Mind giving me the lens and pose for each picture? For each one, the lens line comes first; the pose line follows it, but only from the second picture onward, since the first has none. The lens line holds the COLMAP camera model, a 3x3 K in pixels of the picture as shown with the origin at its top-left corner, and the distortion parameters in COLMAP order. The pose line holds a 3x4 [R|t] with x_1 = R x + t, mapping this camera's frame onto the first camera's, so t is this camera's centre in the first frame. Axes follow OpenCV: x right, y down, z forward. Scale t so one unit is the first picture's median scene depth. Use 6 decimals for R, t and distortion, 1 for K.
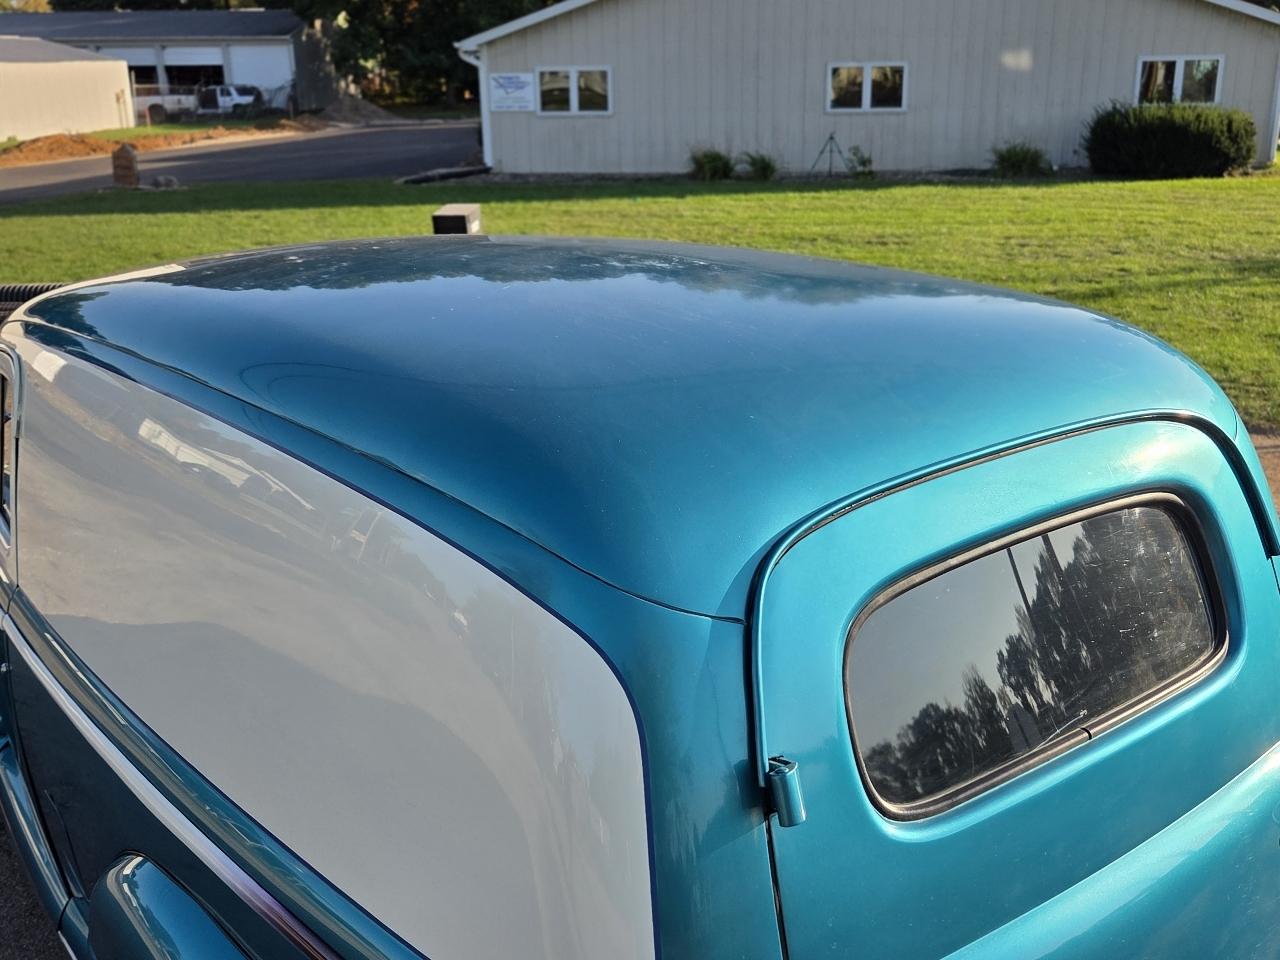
lens RADIAL K [[1306.2, 0, 648.8], [0, 1306.2, 474.9], [0, 0, 1]] dist [0.040067, -0.037358]
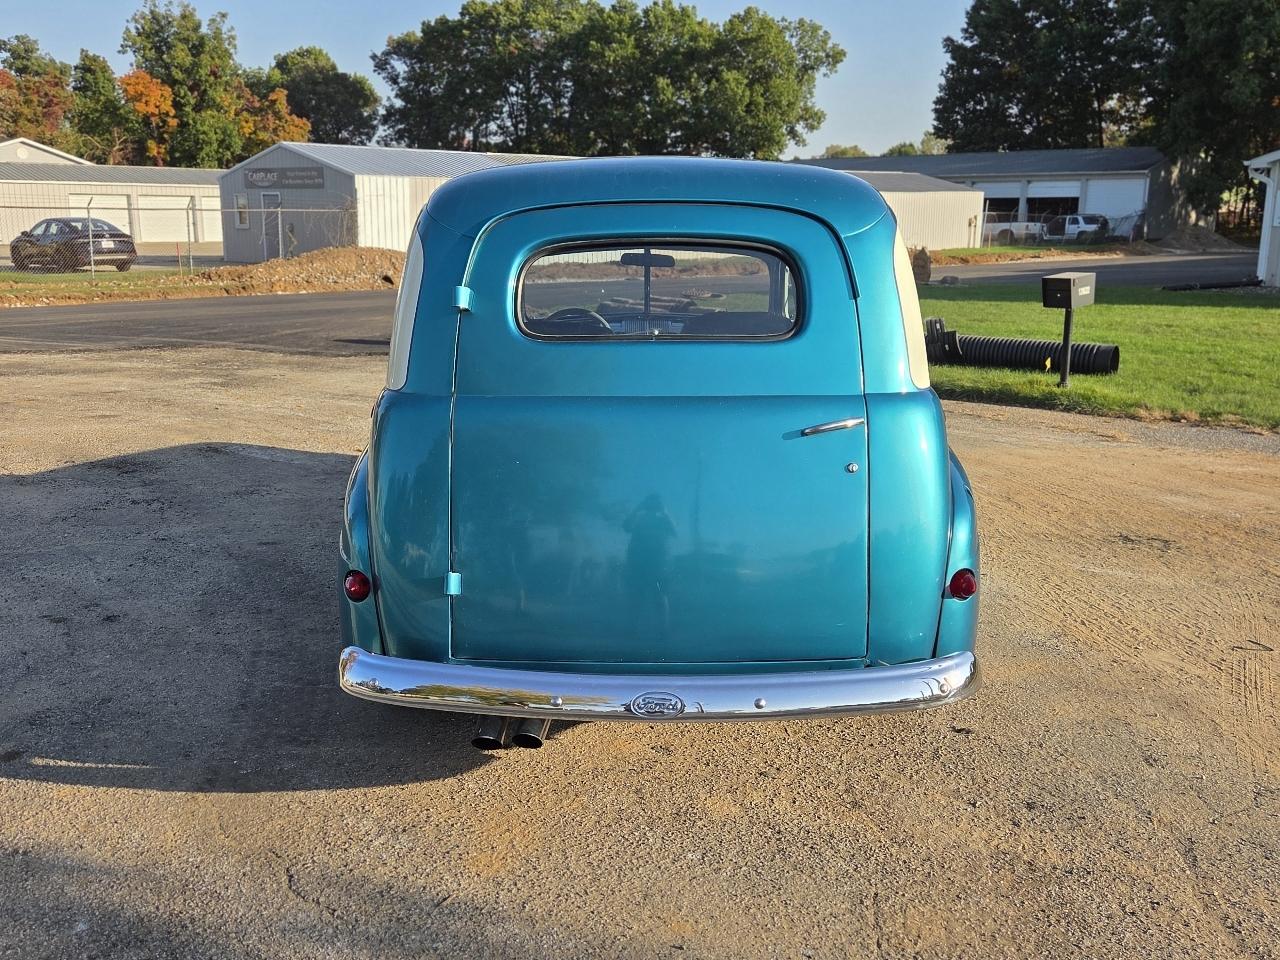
lens RADIAL K [[1235.0, 0, 641.4], [0, 1235.0, 483.3], [0, 0, 1]] dist [0.060350, -0.052899]
pose [[0.789665, 0.146020, -0.595909, 0.108264], [-0.195481, 0.980528, -0.018775, 0.033951], [0.581563, 0.131315, 0.802833, -0.039408]]
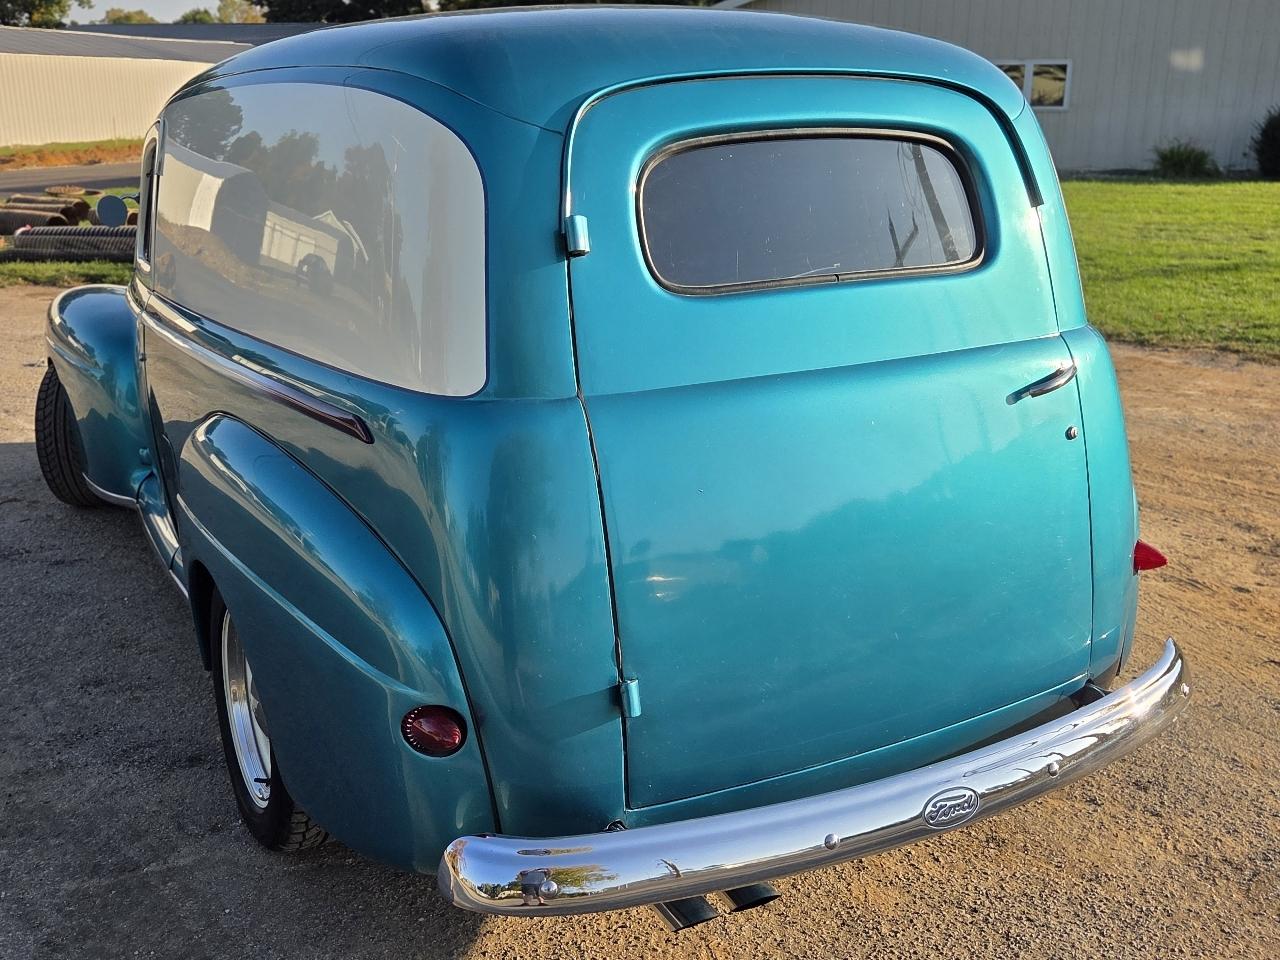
lens RADIAL K [[1302.6, 0, 629.2], [0, 1302.6, 485.8], [0, 0, 1]] dist [0.069287, -0.098744]
pose [[0.988719, 0.056300, -0.138801, 0.023796], [-0.057530, 0.998332, -0.004866, 0.032428], [0.138295, 0.012796, 0.990308, -0.030227]]
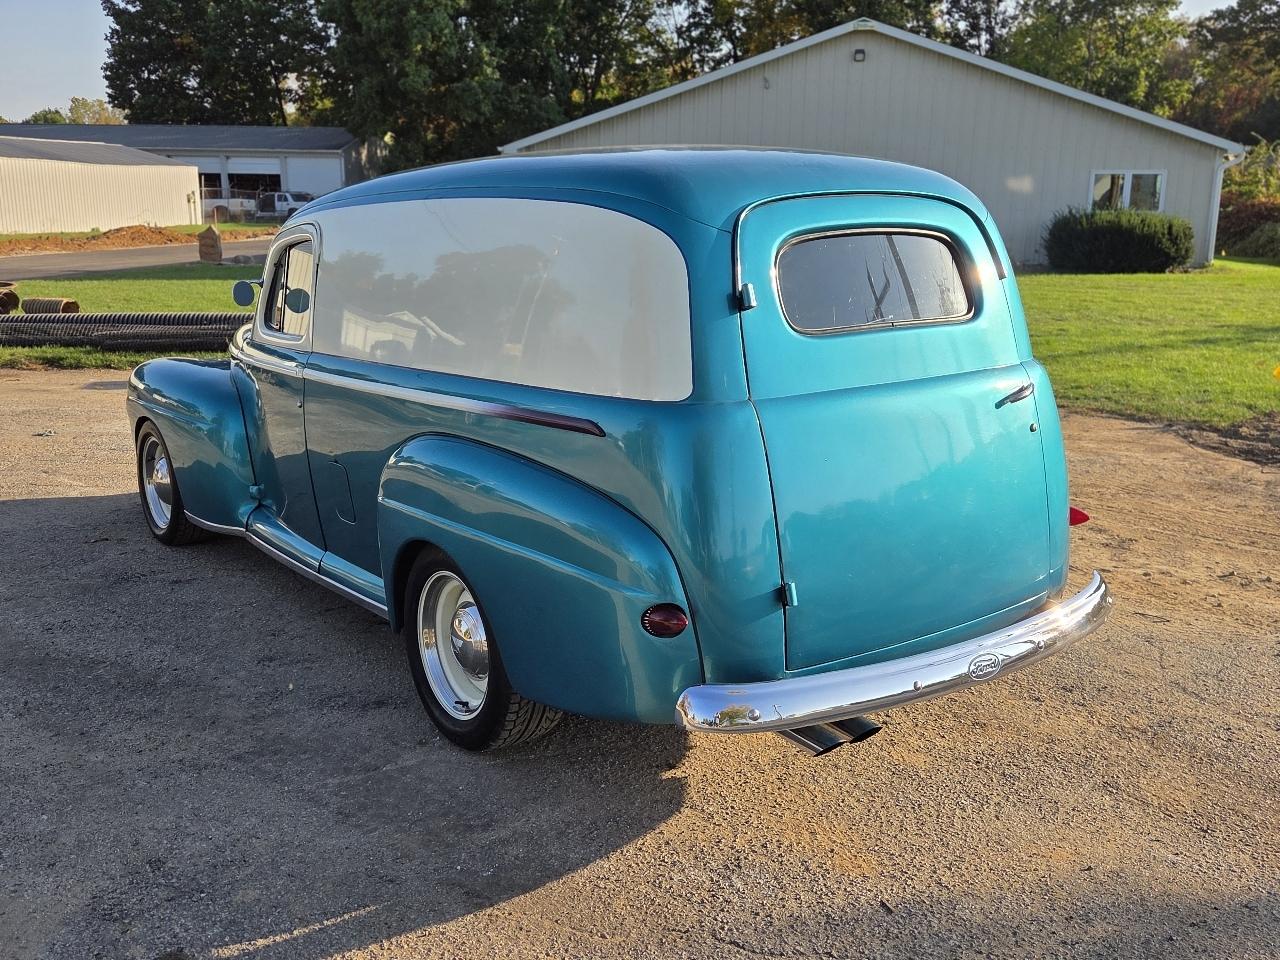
lens RADIAL K [[1235.0, 0, 641.4], [0, 1235.0, 483.3], [0, 0, 1]] dist [0.060350, -0.052899]
pose [[0.999661, 0.023752, -0.010627, -0.003382], [-0.024458, 0.997094, -0.072148, 0.045116], [0.008882, 0.072383, 0.997337, -0.073741]]
